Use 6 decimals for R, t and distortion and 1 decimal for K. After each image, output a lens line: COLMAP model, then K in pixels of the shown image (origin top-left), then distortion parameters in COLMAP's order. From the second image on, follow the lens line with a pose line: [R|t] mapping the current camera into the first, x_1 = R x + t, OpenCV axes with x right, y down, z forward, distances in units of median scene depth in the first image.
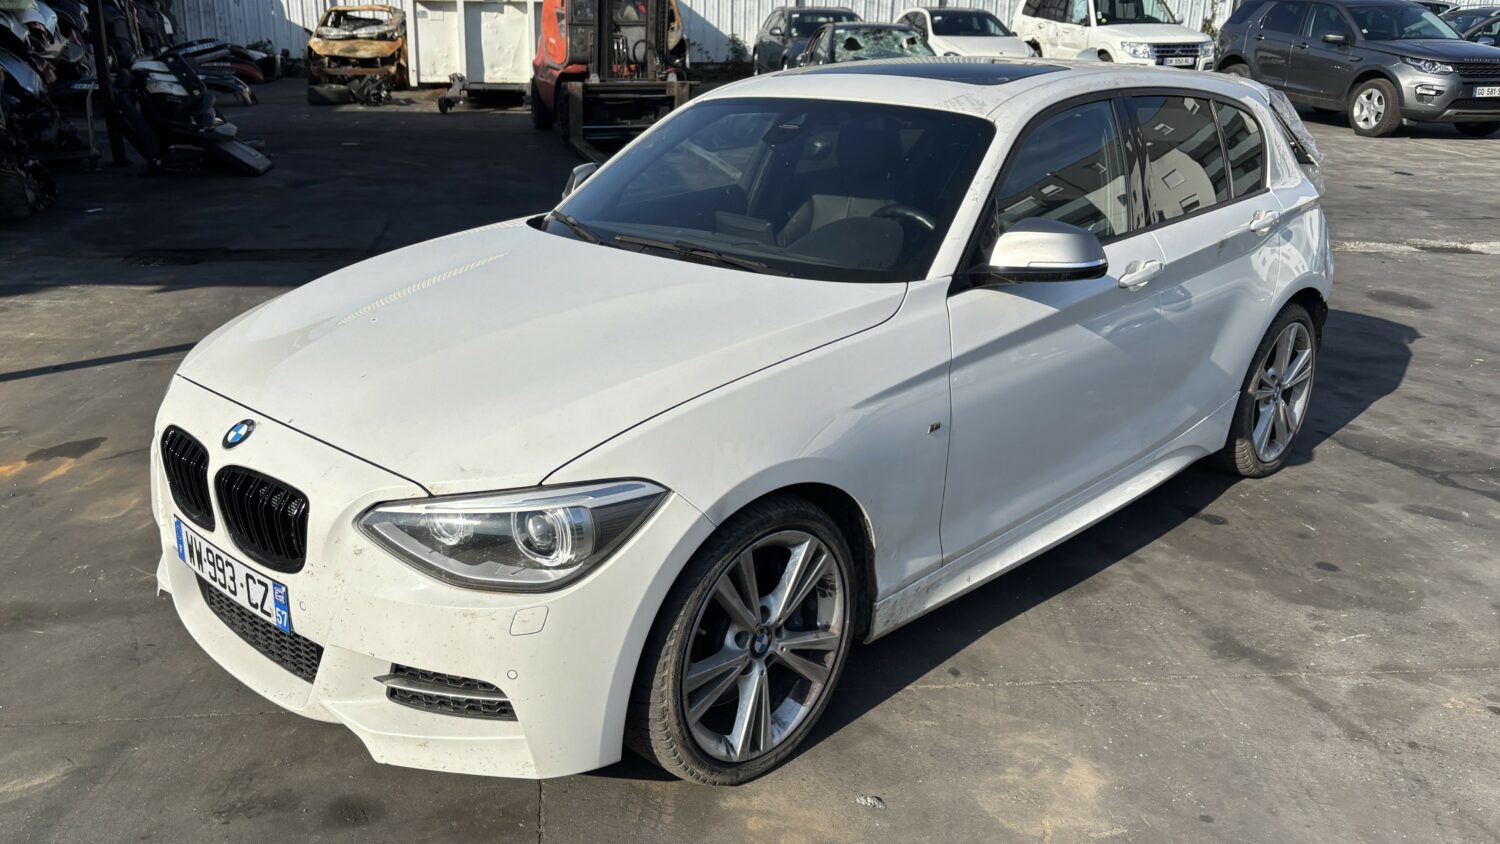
lens RADIAL K [[1131.9, 0, 748.8], [0, 1131.9, 432.2], [0, 0, 1]] dist [0.044745, -0.054139]
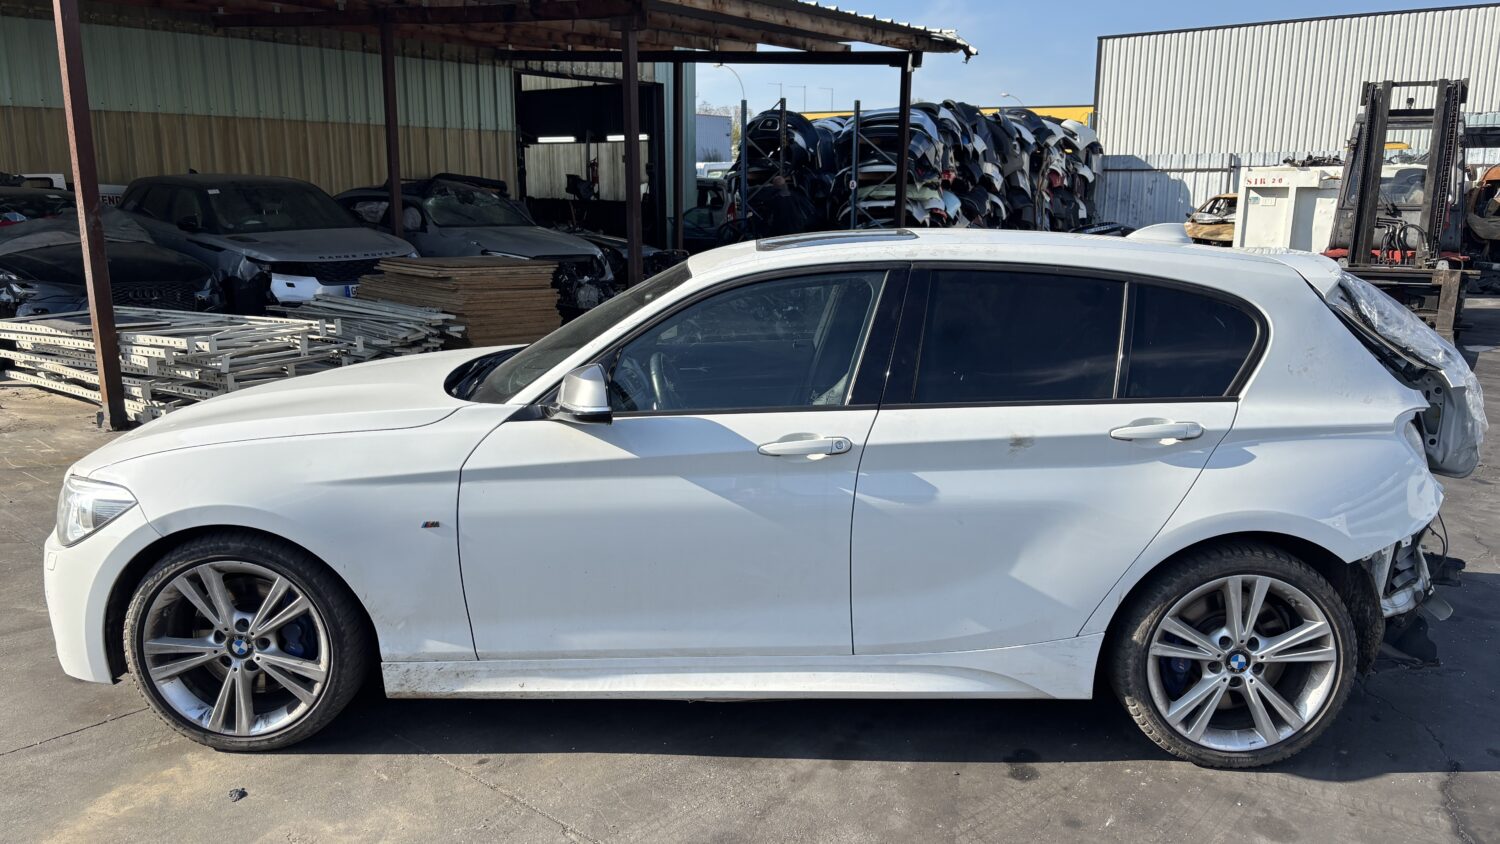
lens RADIAL K [[1084.3, 0, 750.0], [0, 1084.3, 422.0], [0, 0, 1]] dist [0.041888, -0.043441]
pose [[0.733673, 0.134669, -0.666024, 1.081013], [-0.234001, 0.970284, -0.061579, -0.108754], [0.637940, 0.201029, 0.743384, 0.336050]]
